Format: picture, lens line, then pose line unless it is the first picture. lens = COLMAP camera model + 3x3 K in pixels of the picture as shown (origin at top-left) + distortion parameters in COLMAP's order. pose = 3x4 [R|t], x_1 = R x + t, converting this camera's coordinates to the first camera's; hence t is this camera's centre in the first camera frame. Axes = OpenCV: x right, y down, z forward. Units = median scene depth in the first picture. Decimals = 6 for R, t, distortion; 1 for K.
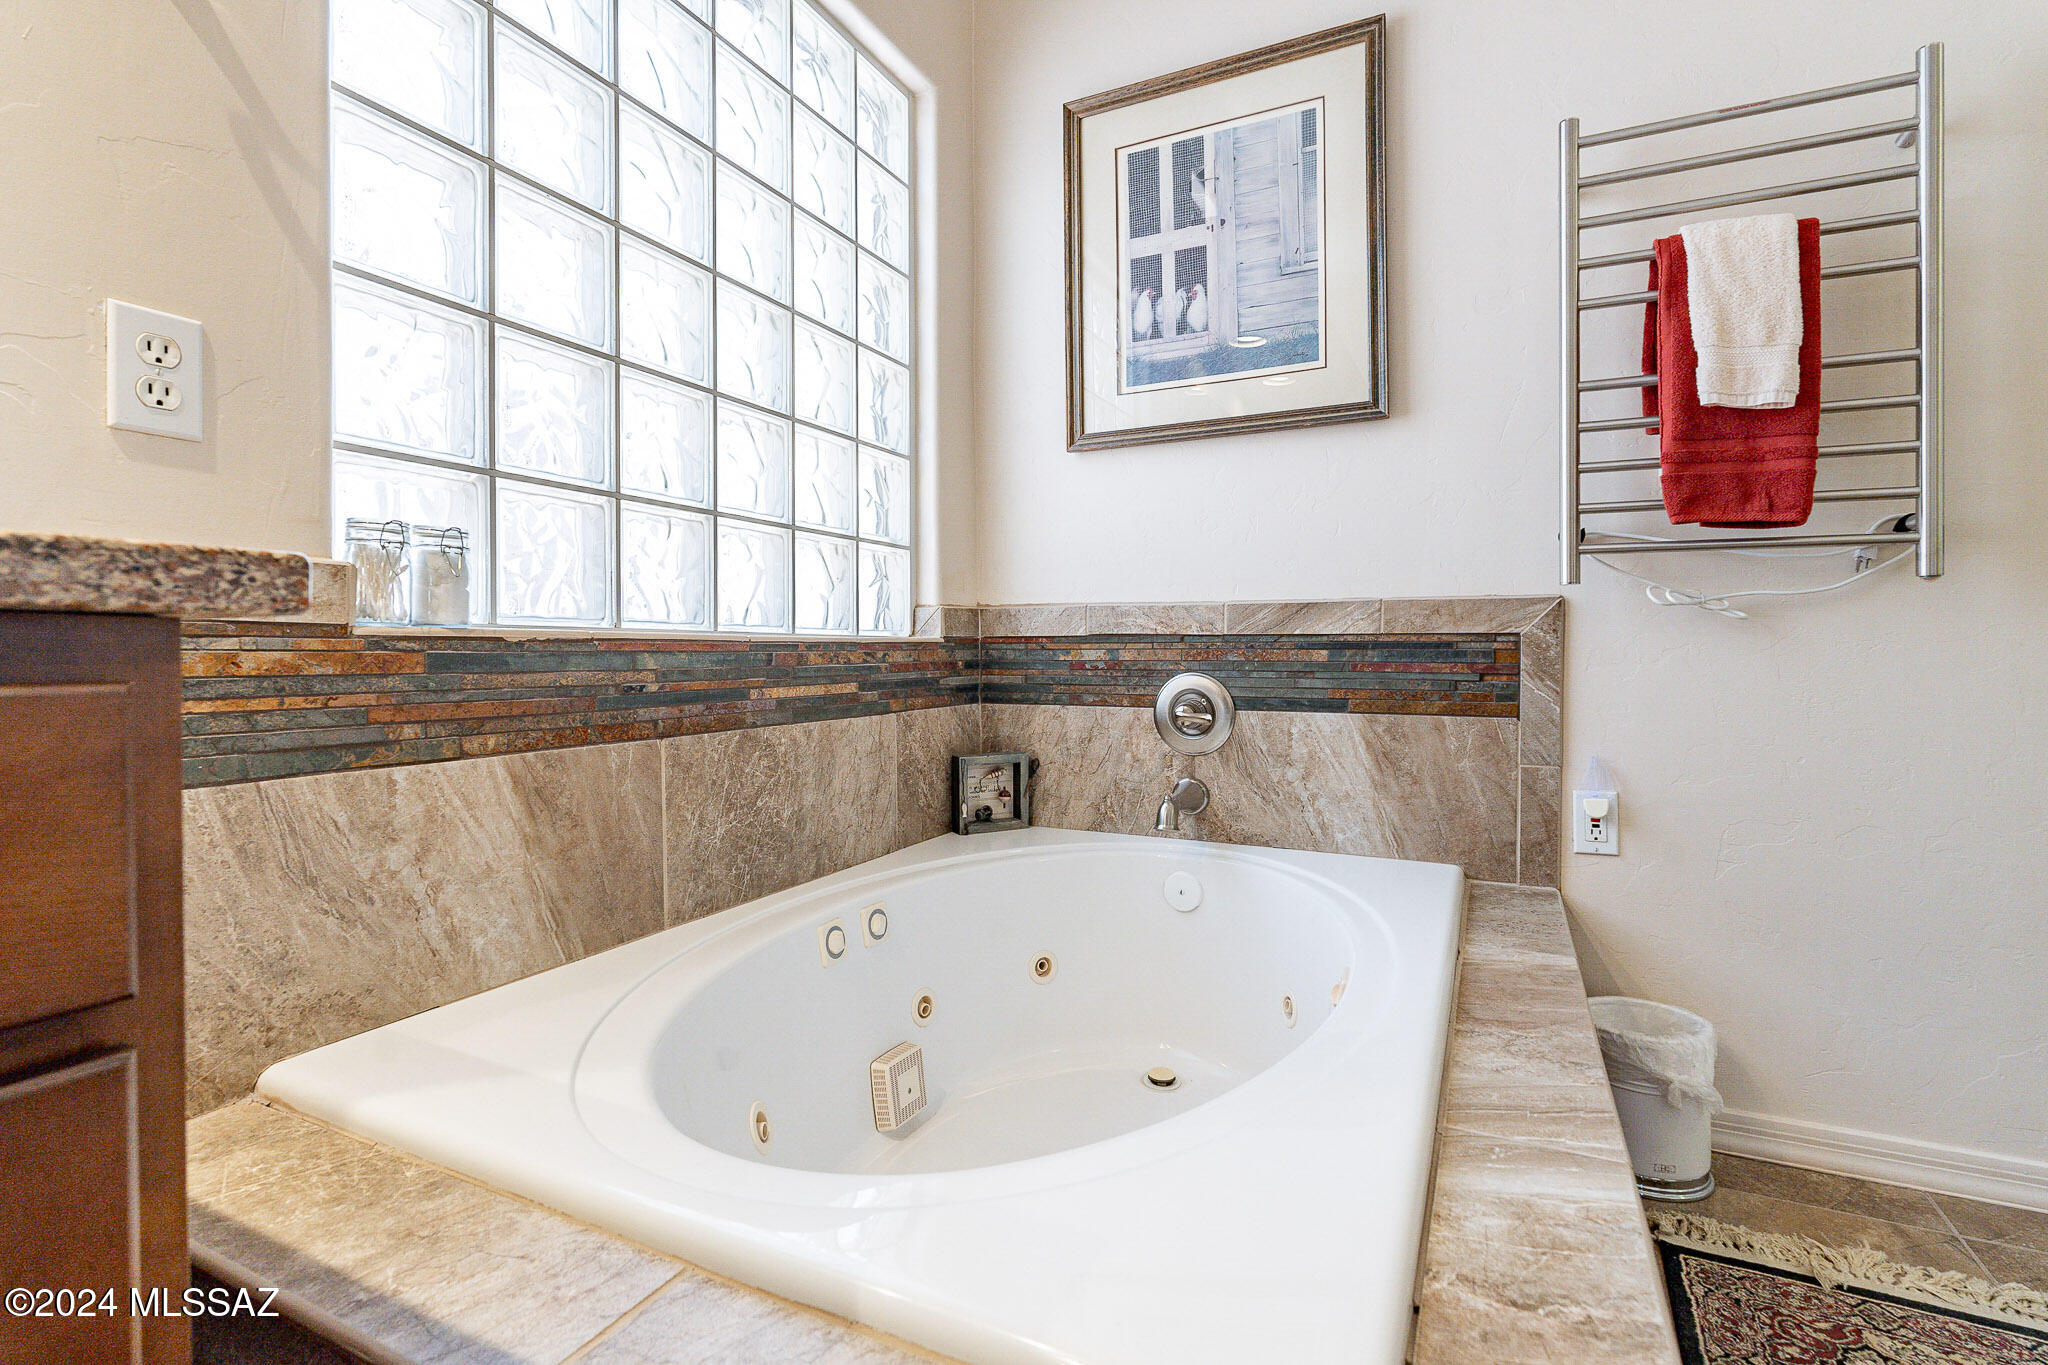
lens RADIAL K [[980.7, 0, 1013.7], [0, 980.7, 666.1], [0, 0, 1]] dist [0.022837, -0.000349]
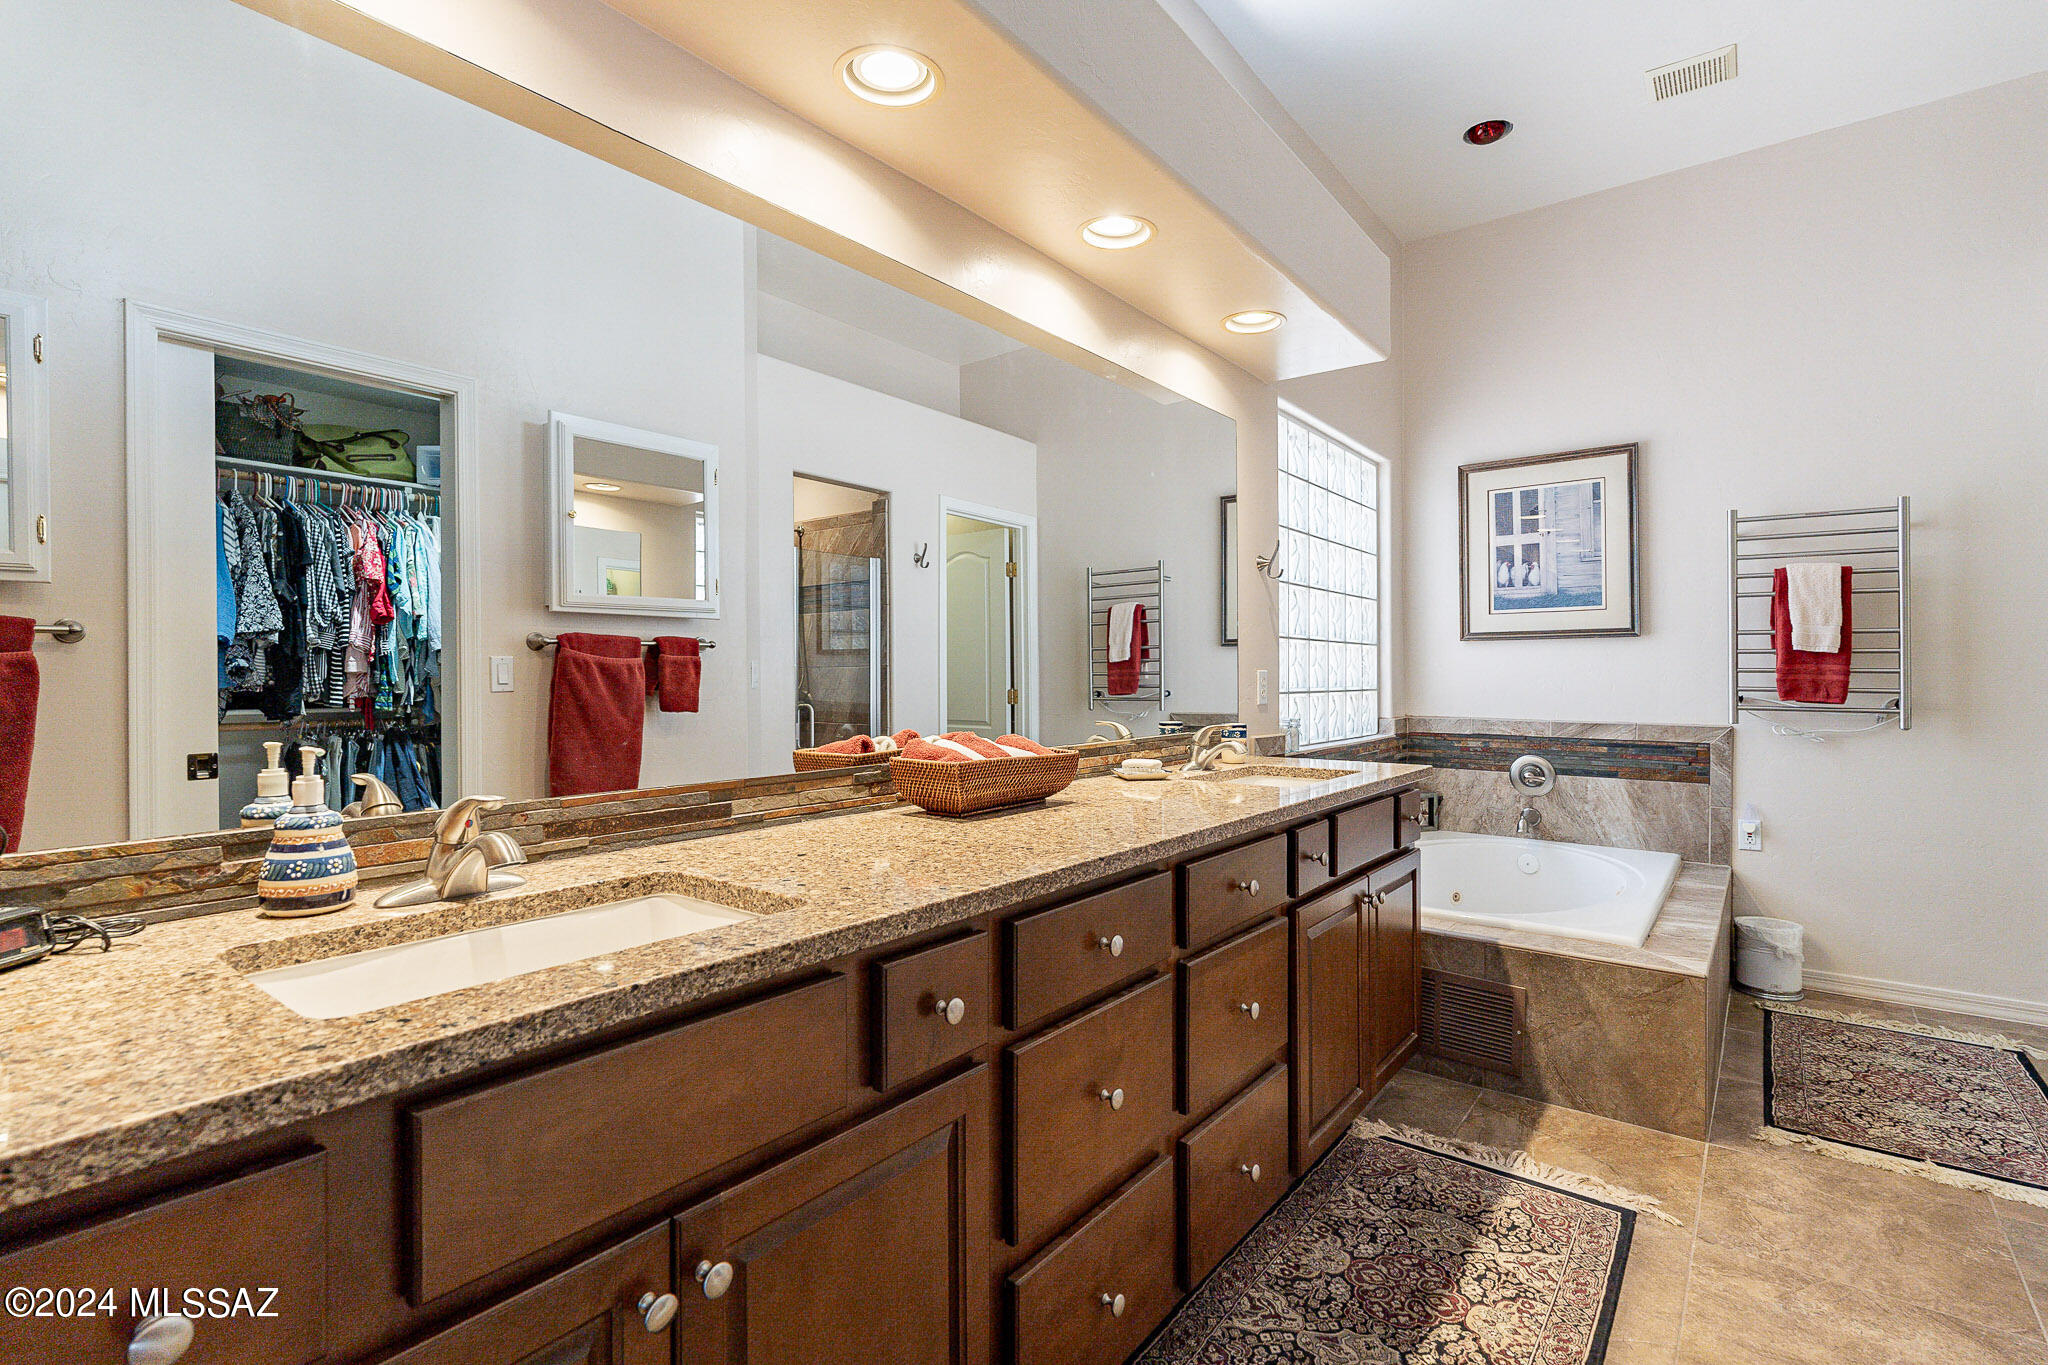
lens RADIAL K [[980.7, 0, 1029.7], [0, 980.7, 680.1], [0, 0, 1]] dist [0.022837, -0.000349]
pose [[0.981630, 0.004251, -0.190746, -0.474747], [-0.005902, 0.999950, -0.008091, -0.134370], [0.190702, 0.009068, 0.981606, -1.265730]]
